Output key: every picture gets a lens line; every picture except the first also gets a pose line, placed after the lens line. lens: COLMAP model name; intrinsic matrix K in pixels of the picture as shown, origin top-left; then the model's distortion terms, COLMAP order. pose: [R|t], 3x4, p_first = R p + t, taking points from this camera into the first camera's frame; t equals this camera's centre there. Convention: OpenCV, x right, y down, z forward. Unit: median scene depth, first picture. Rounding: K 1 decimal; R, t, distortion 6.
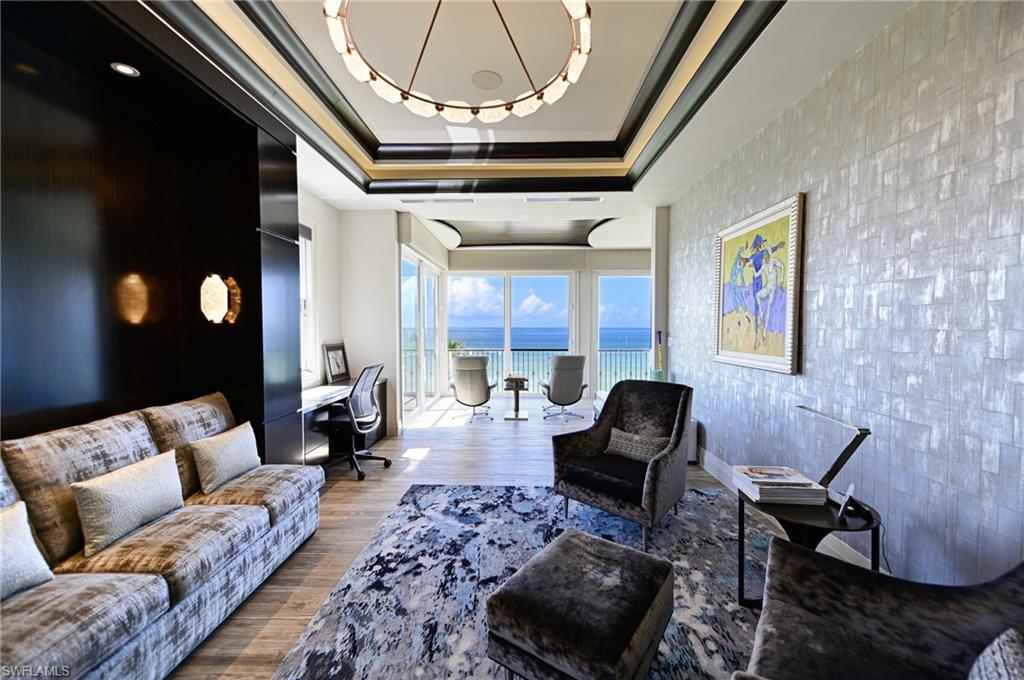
lens RADIAL K [[400.4, 0, 514.3], [0, 400.4, 341.9], [0, 0, 1]] dist [0.007525, 0.000117]
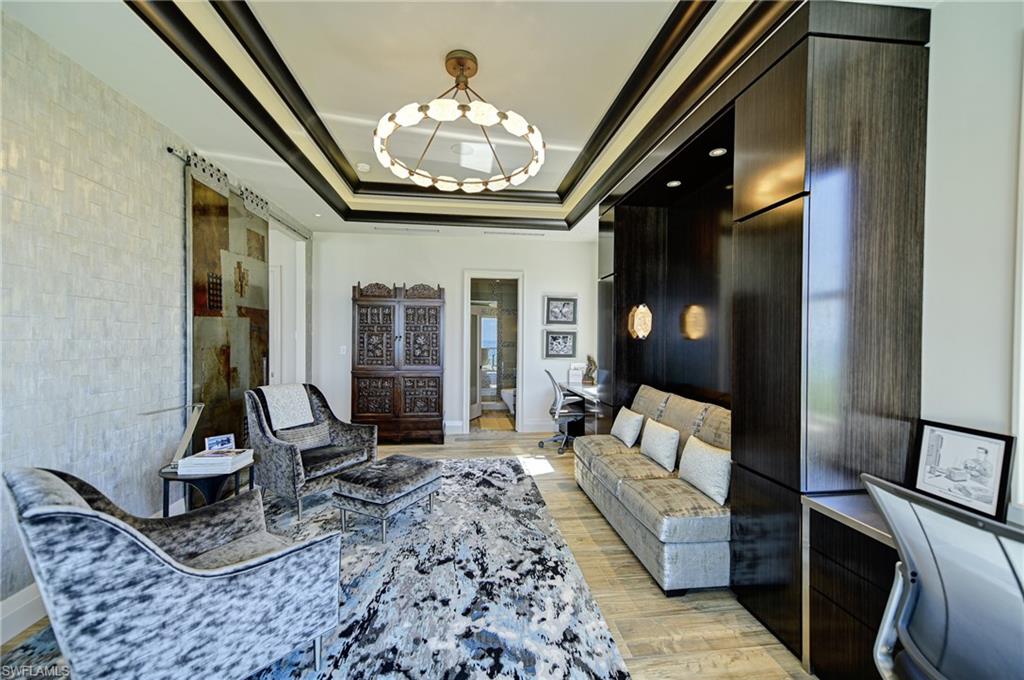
lens RADIAL K [[400.4, 0, 514.3], [0, 400.4, 341.9], [0, 0, 1]] dist [0.007525, 0.000117]
pose [[-0.988448, -0.004919, -0.151478, -0.074944], [-0.011757, 0.998950, 0.044281, -0.076976], [0.151101, 0.045550, -0.987468, 1.943749]]
